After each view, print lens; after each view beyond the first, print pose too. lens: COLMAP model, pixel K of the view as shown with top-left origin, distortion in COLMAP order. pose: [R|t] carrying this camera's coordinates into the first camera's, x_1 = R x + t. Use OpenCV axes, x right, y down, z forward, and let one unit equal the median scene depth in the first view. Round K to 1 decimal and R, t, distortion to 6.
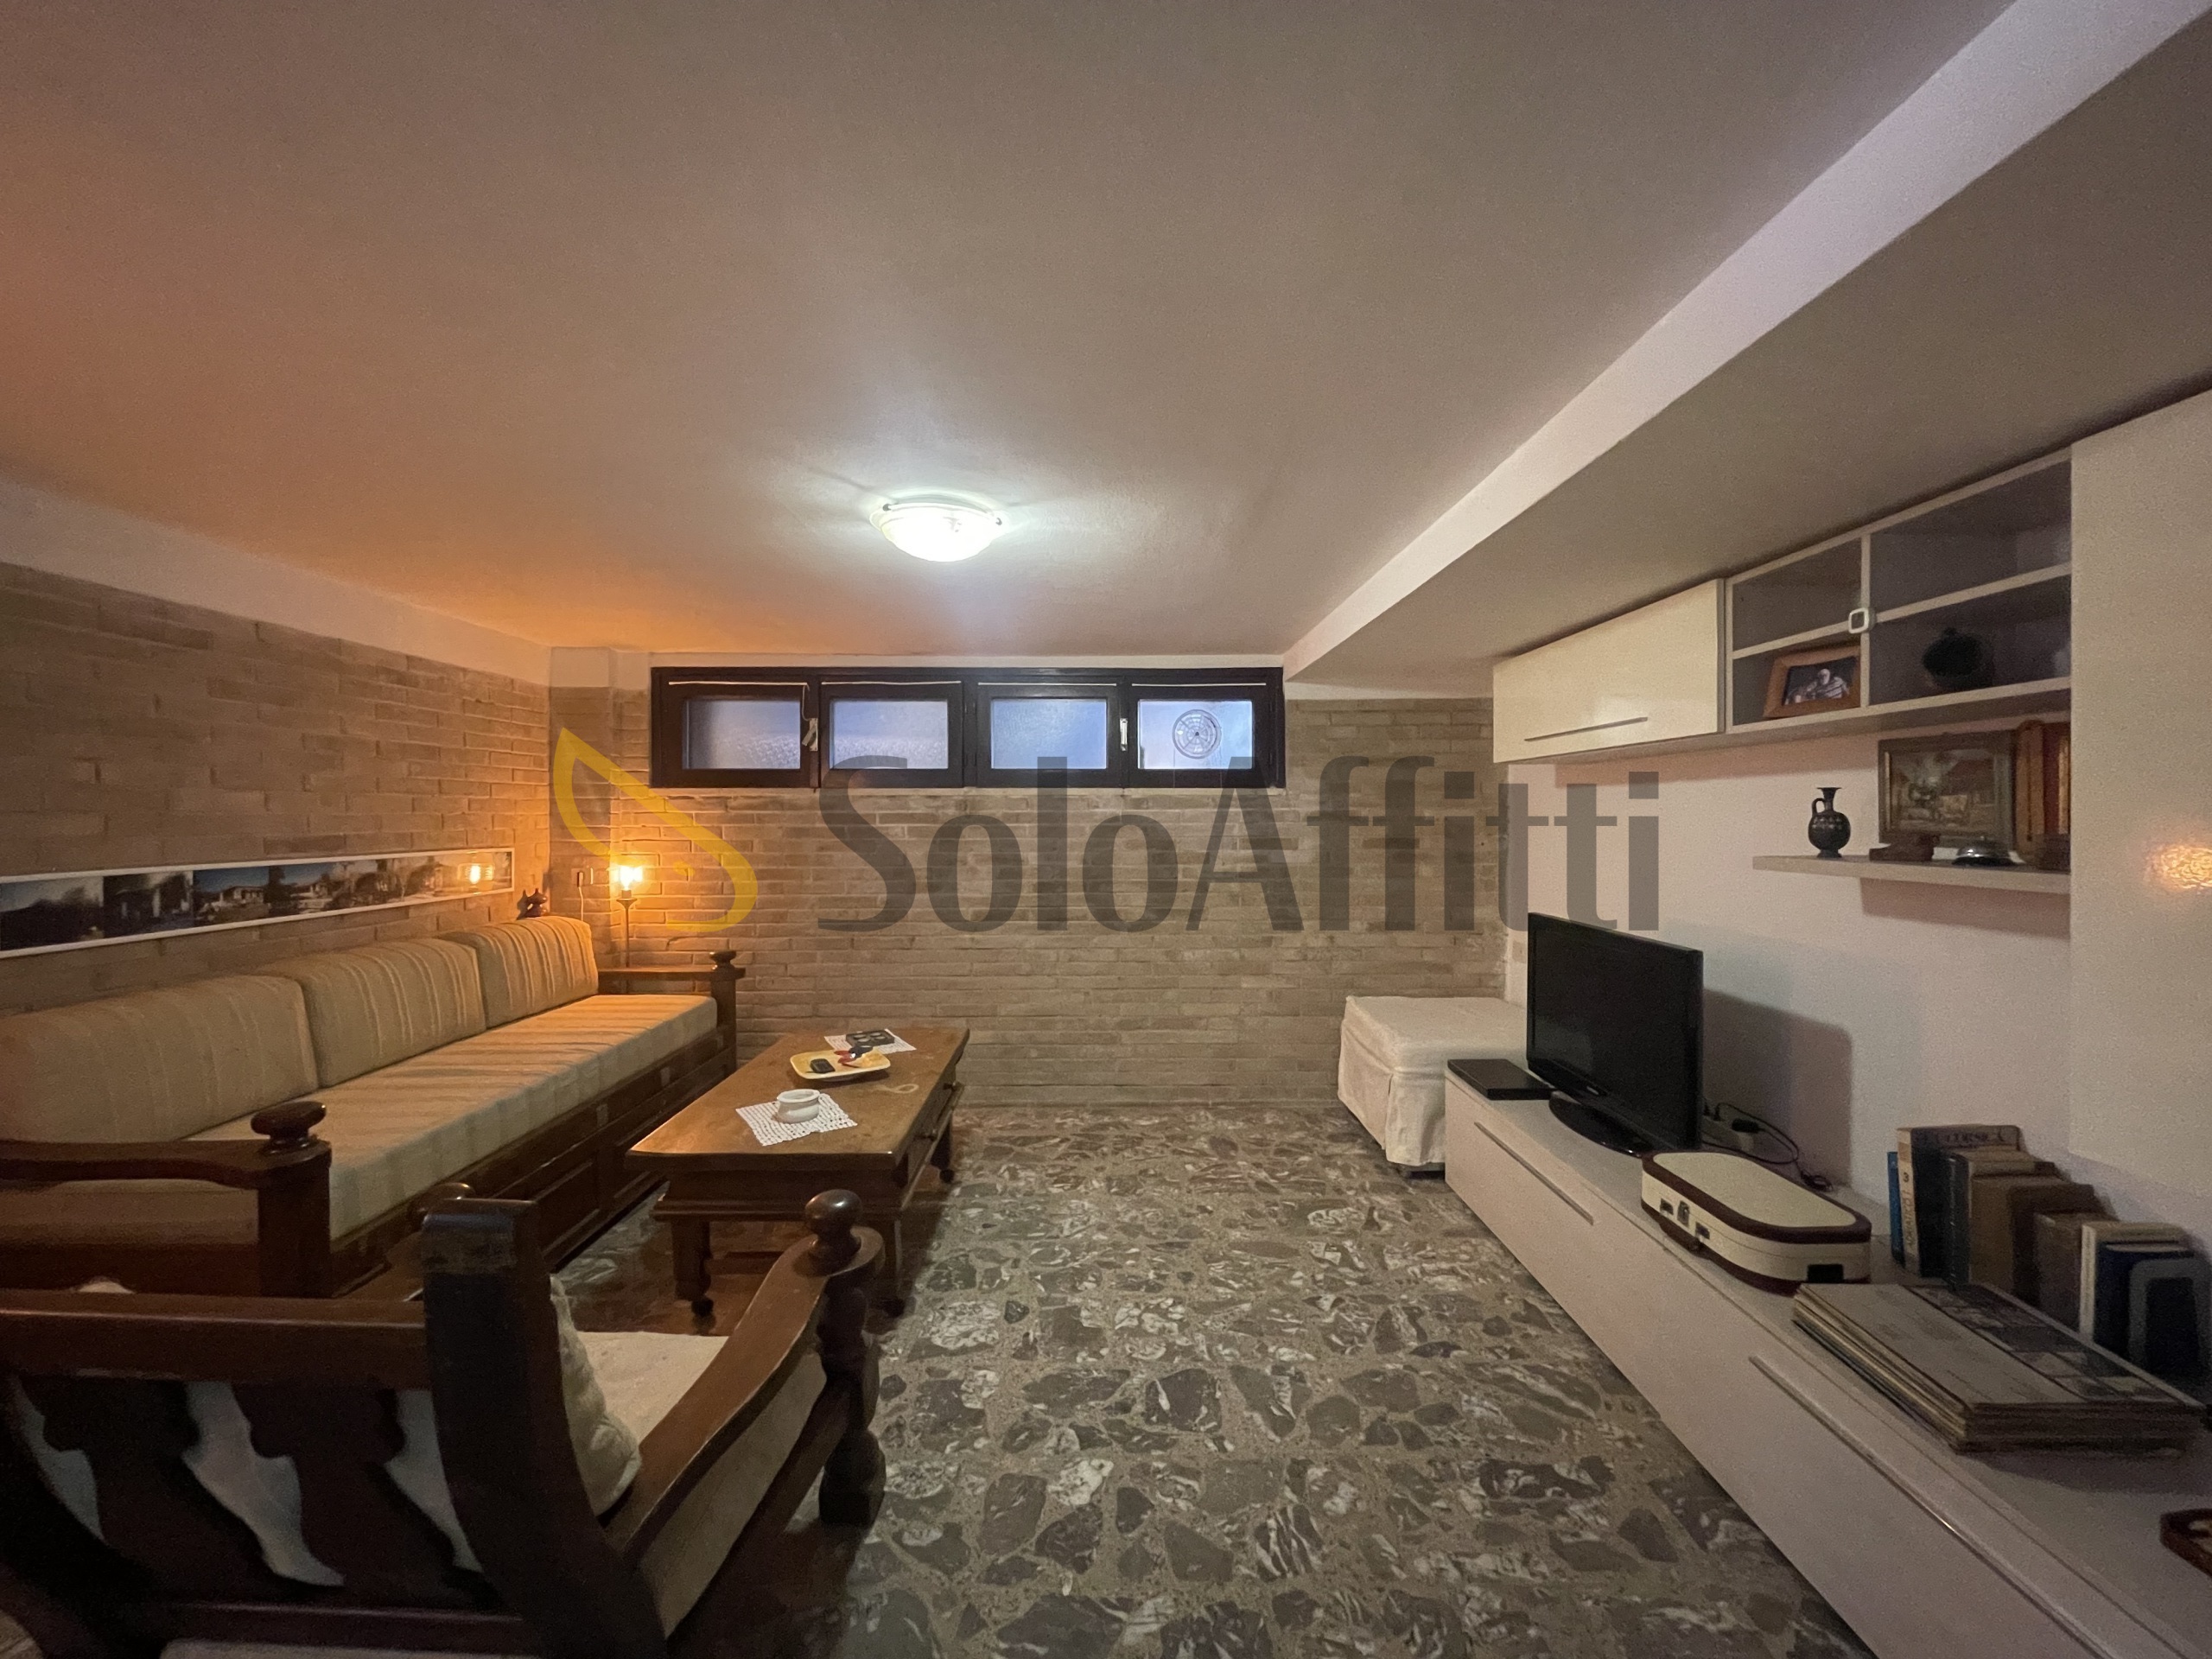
lens RADIAL K [[886.3, 0, 1113.7], [0, 886.3, 822.8], [0, 0, 1]] dist [-0.002955, -0.000894]
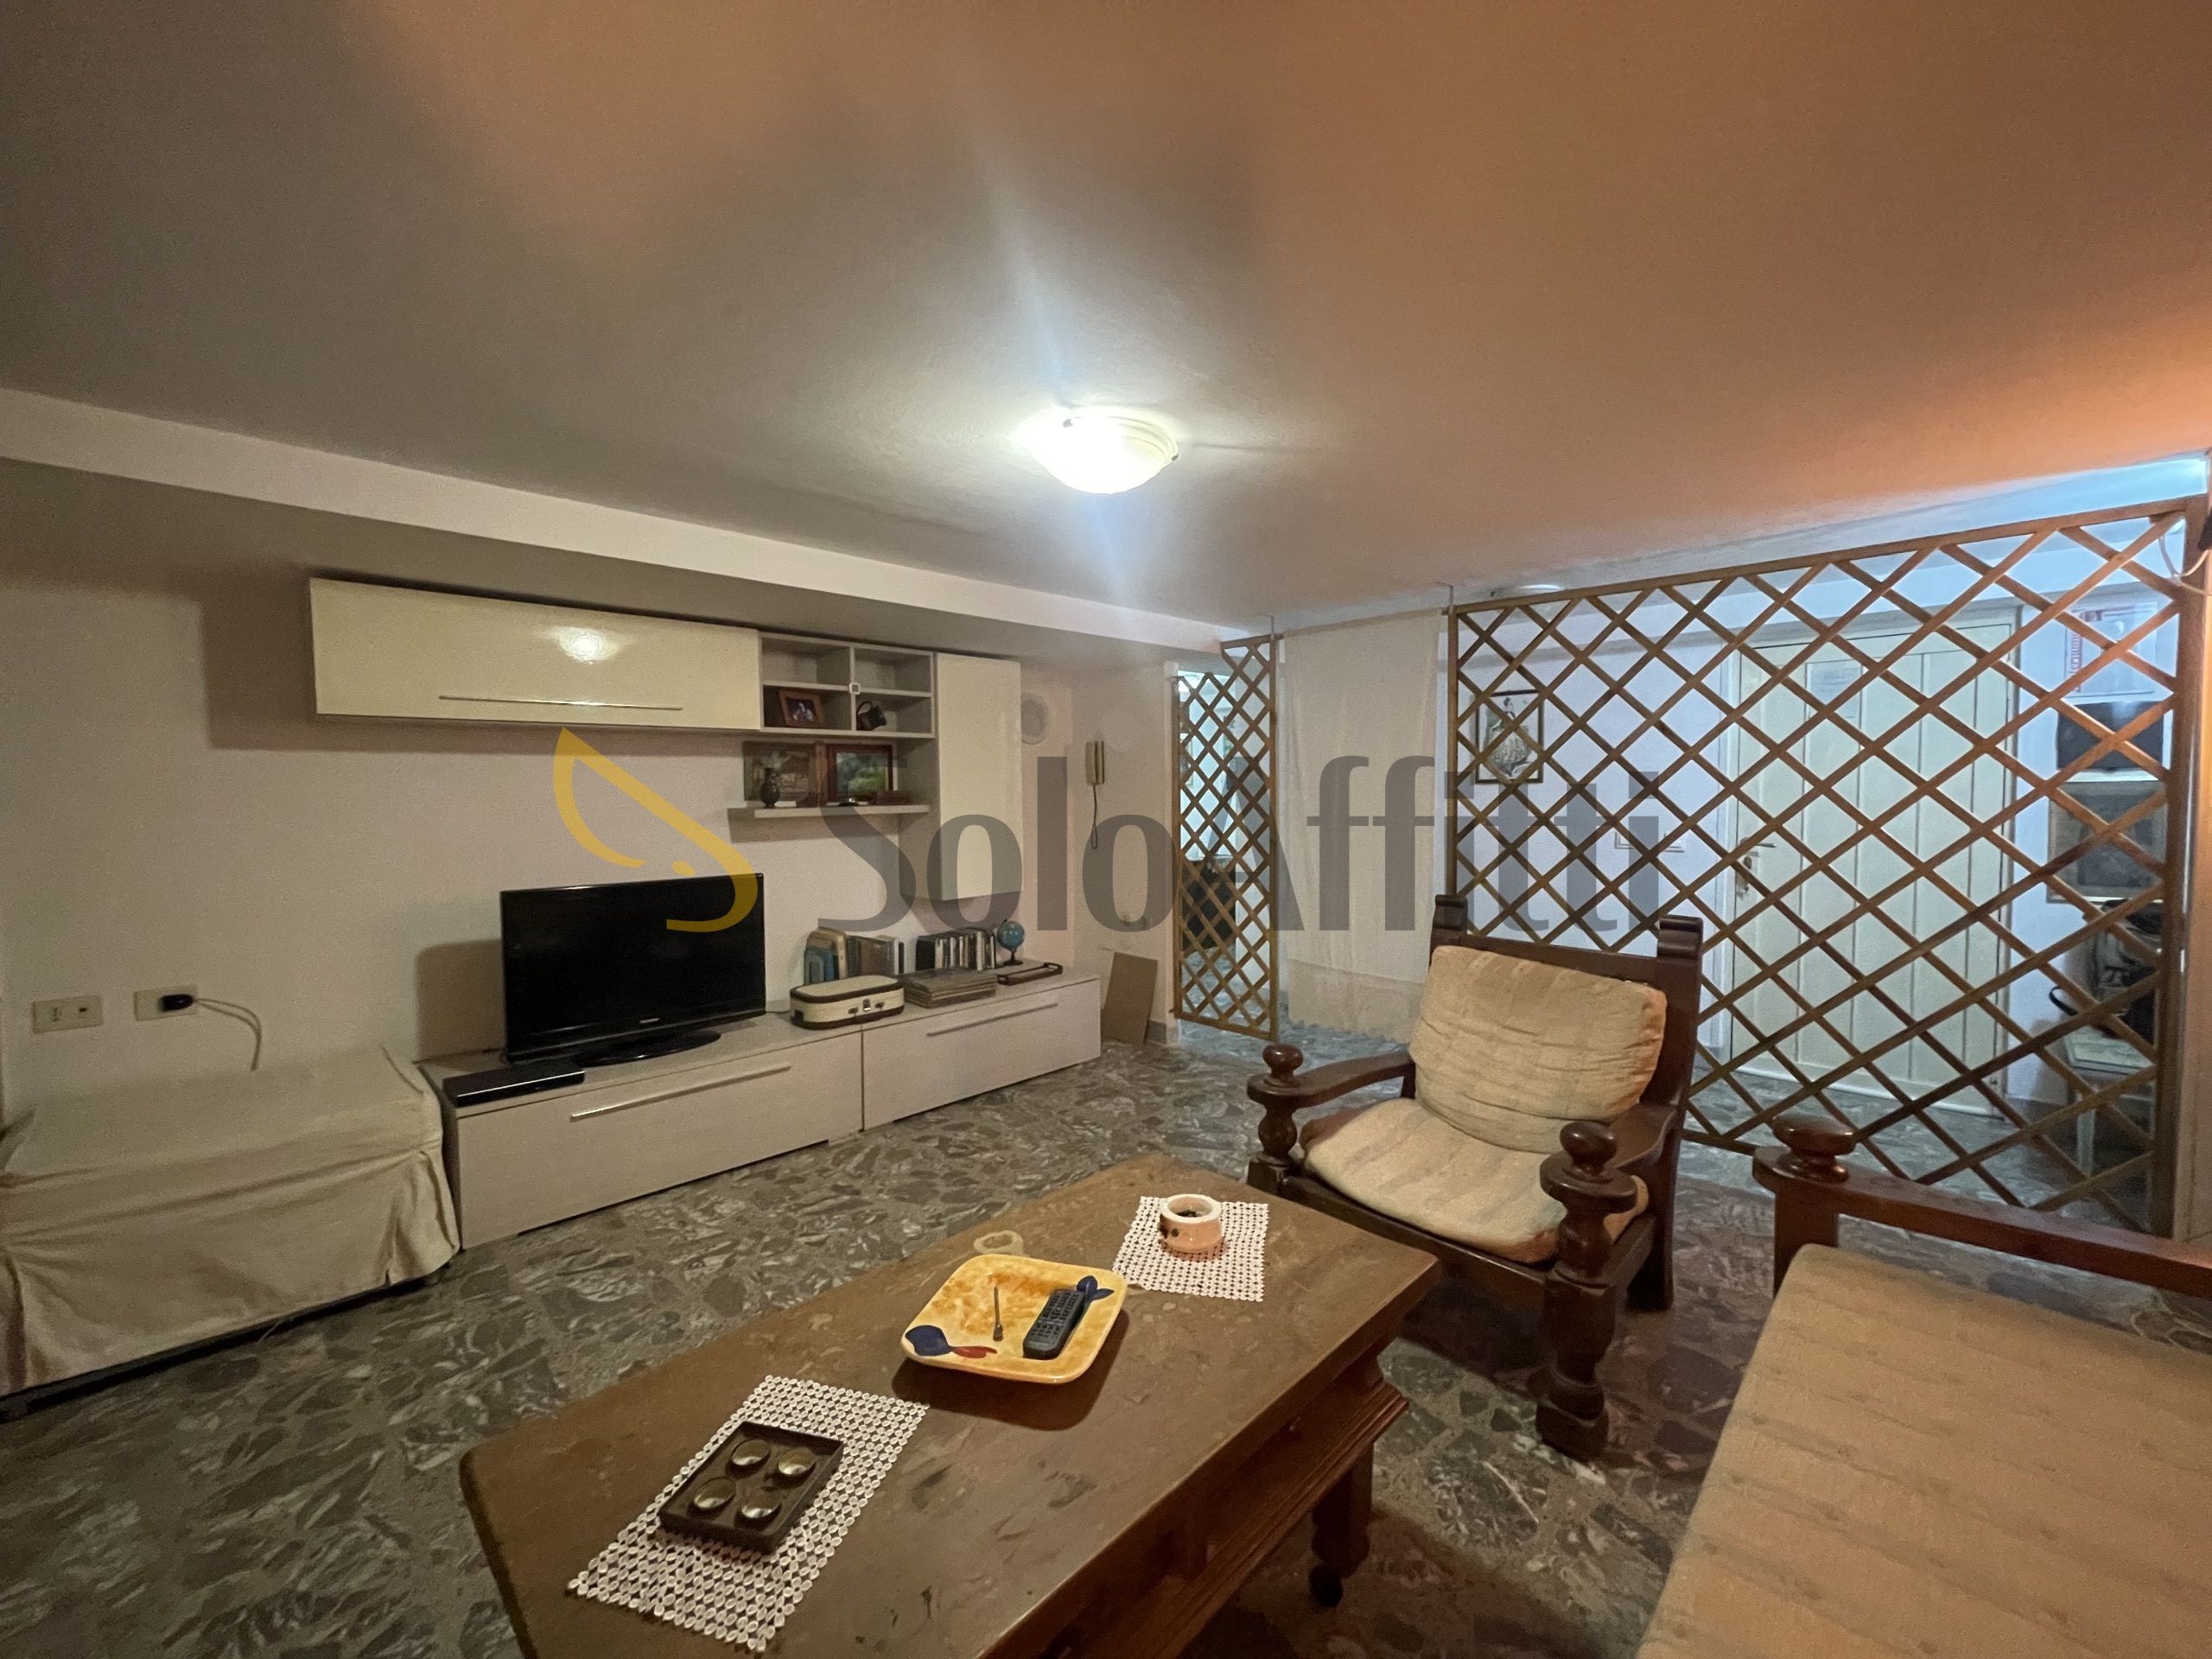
lens RADIAL K [[886.3, 0, 1118.7], [0, 886.3, 820.2], [0, 0, 1]] dist [-0.002955, -0.000894]
pose [[-0.706241, -0.021221, 0.707653, -0.711779], [0.013402, 0.998971, 0.043332, -0.002550], [-0.707845, 0.040087, -0.705230, 1.372439]]
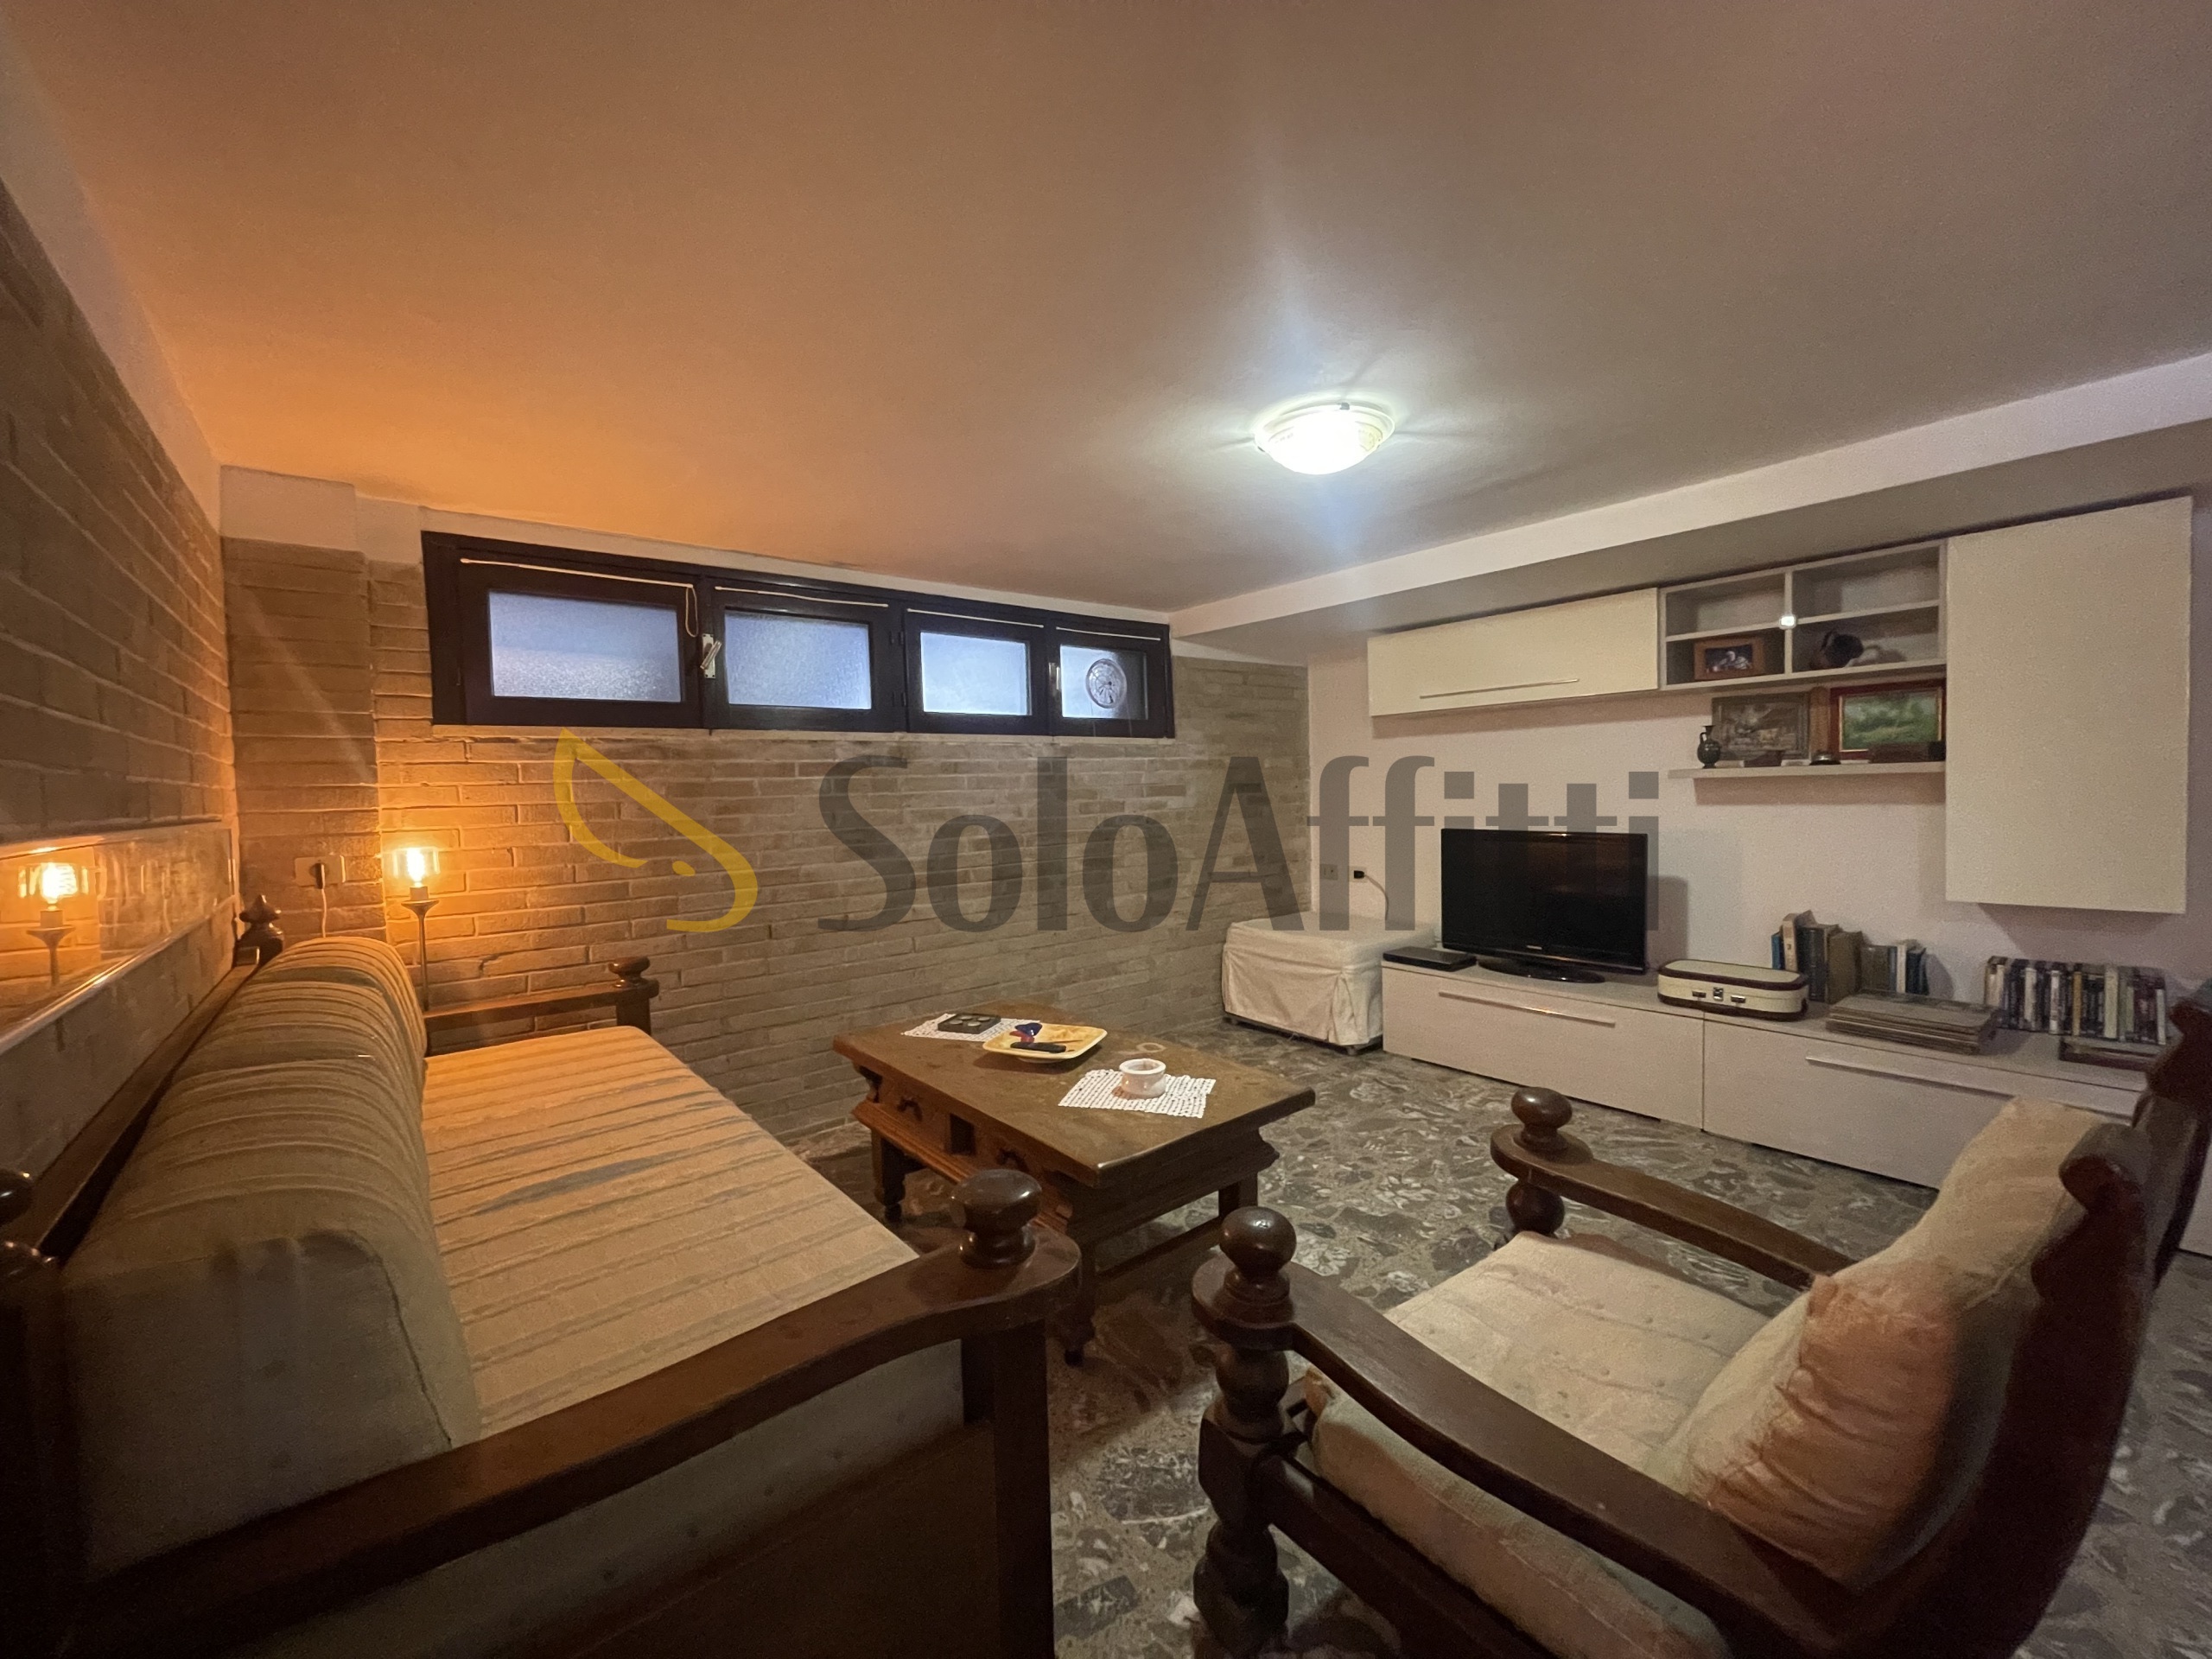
lens RADIAL K [[886.3, 0, 1114.3], [0, 886.3, 821.8], [0, 0, 1]] dist [-0.002955, -0.000894]
pose [[0.780926, -0.044962, 0.623003, -0.835023], [0.032116, 0.998977, 0.031840, 0.039278], [-0.623797, -0.004856, 0.781571, 0.323253]]
